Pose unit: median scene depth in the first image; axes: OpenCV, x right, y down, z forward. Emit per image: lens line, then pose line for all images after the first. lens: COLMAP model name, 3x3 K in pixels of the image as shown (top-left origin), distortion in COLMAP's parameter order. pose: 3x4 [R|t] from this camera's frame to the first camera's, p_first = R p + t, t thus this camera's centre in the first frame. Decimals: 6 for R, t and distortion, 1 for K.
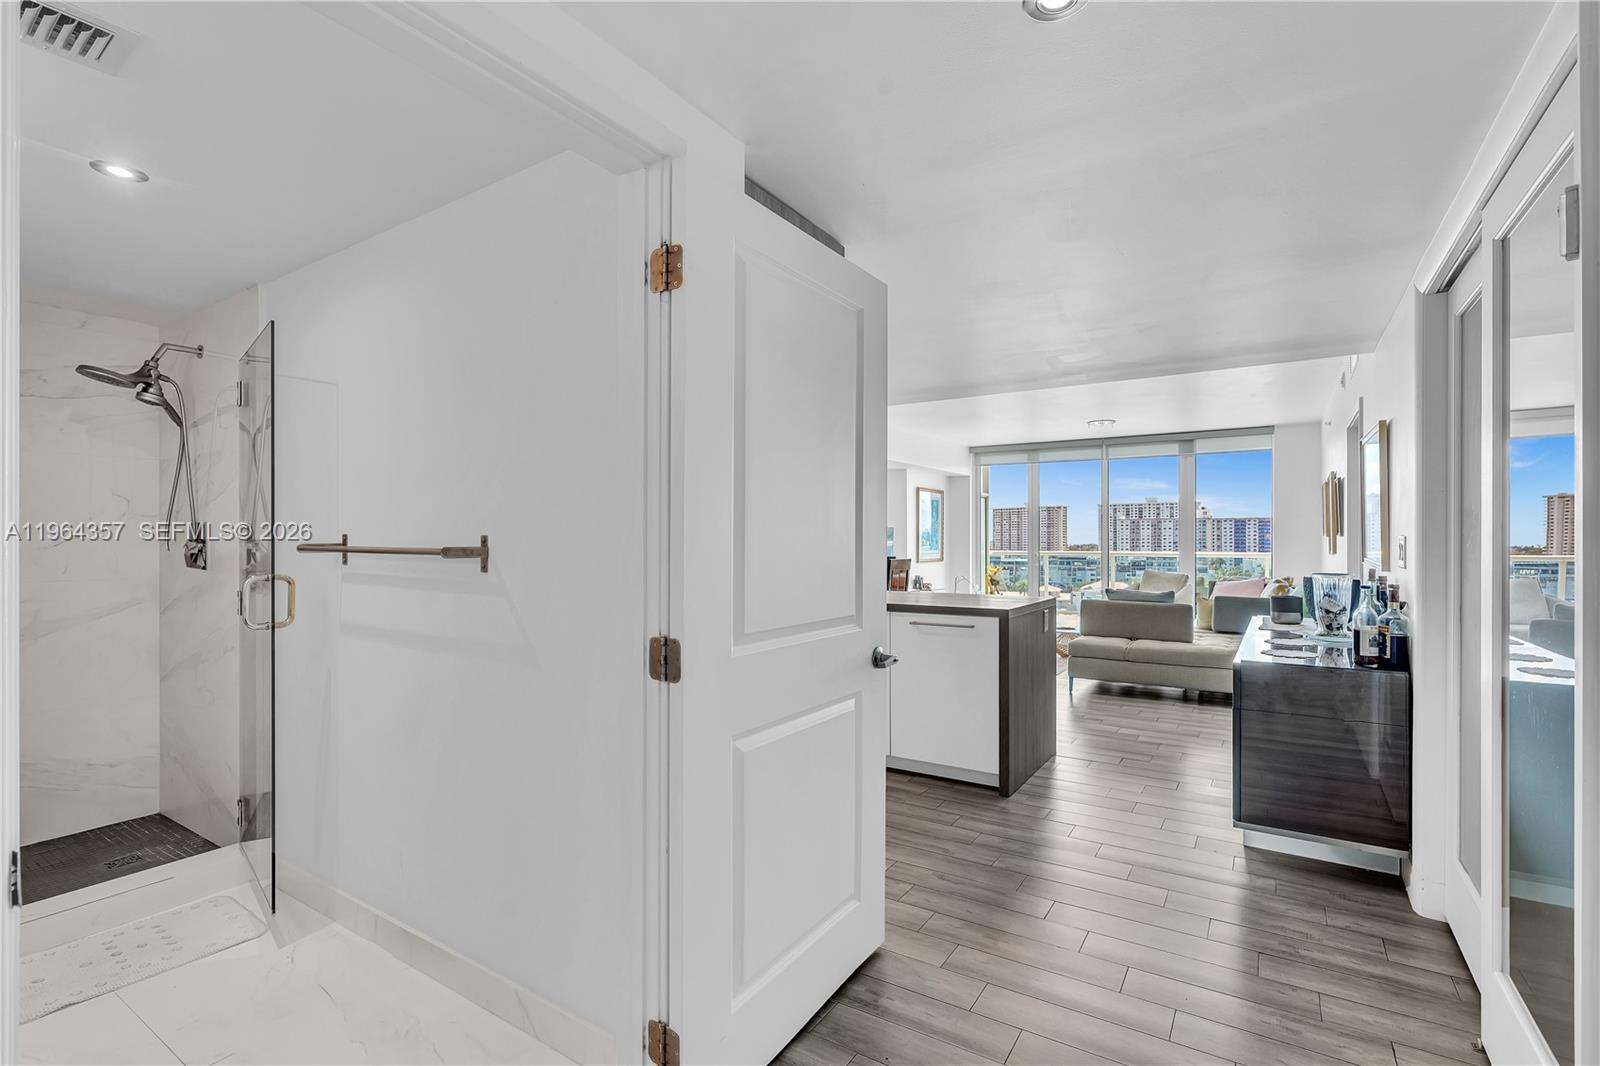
lens RADIAL K [[735.3, 0, 799.6], [0, 735.3, 545.4], [0, 0, 1]] dist [-0.002690, 0.000311]
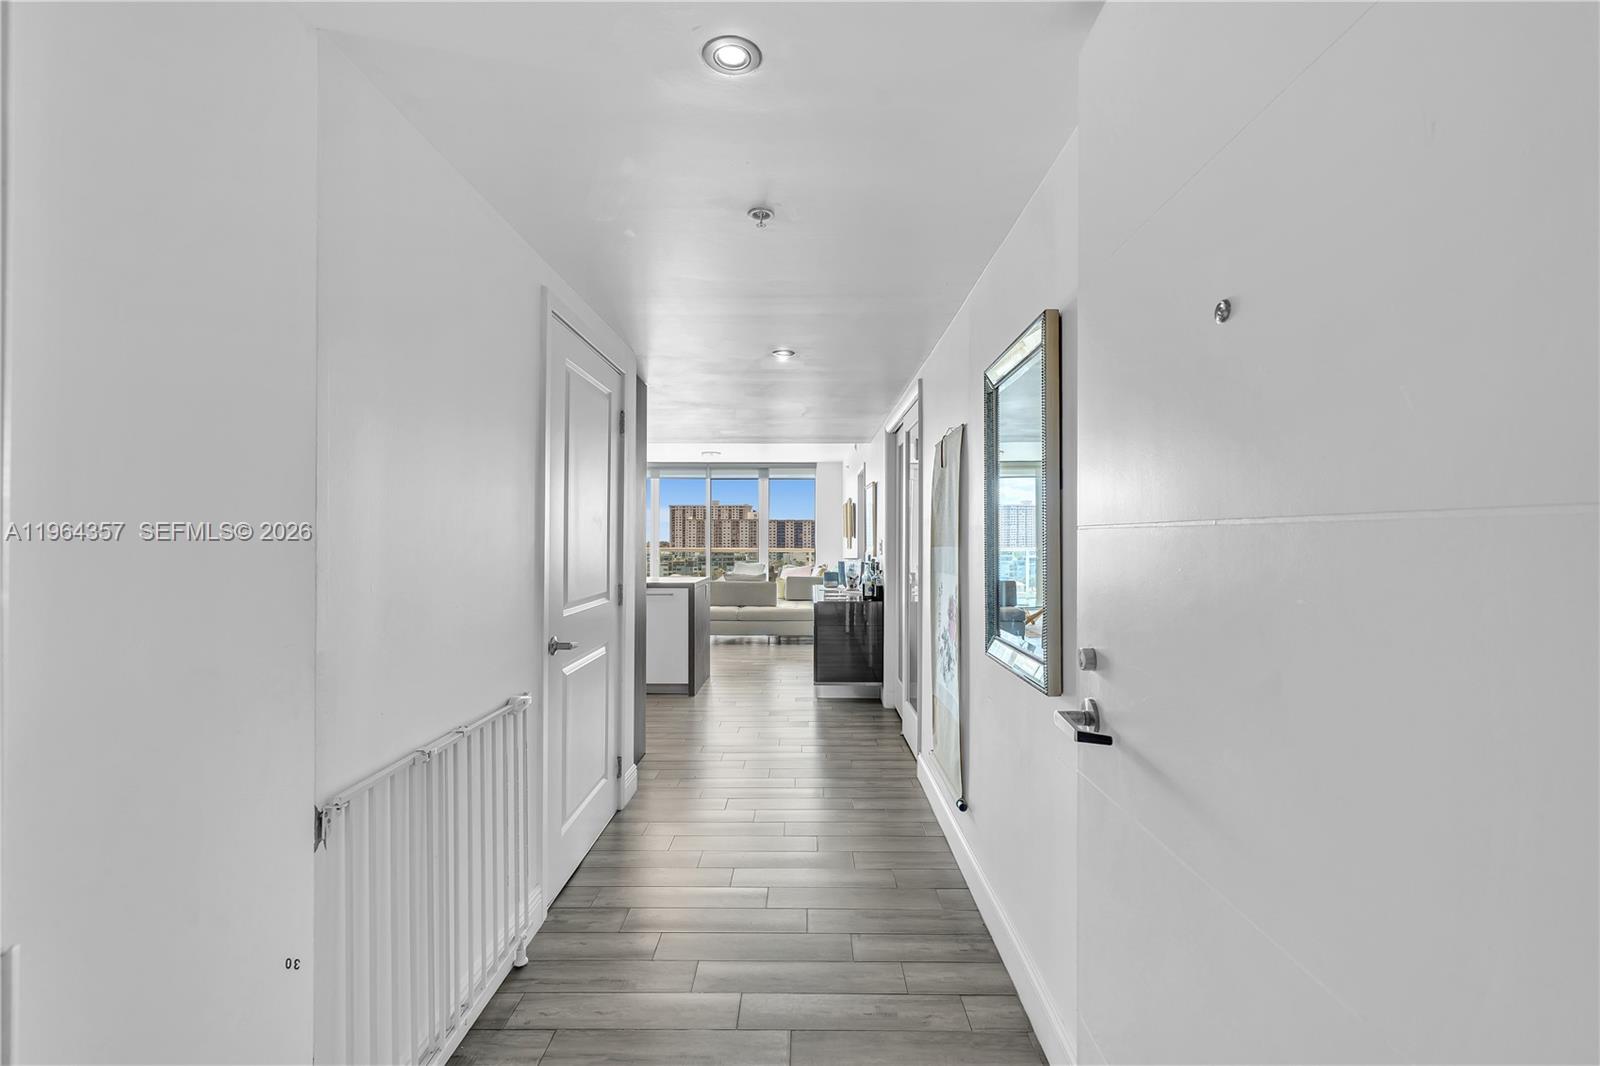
lens RADIAL K [[735.3, 0, 799.6], [0, 735.3, 545.4], [0, 0, 1]] dist [-0.002690, 0.000311]
pose [[0.842631, -0.000899, 0.538490, -0.385441], [-0.001198, 0.999993, 0.003544, -0.002194], [-0.538490, -0.003631, 0.842624, -0.491662]]
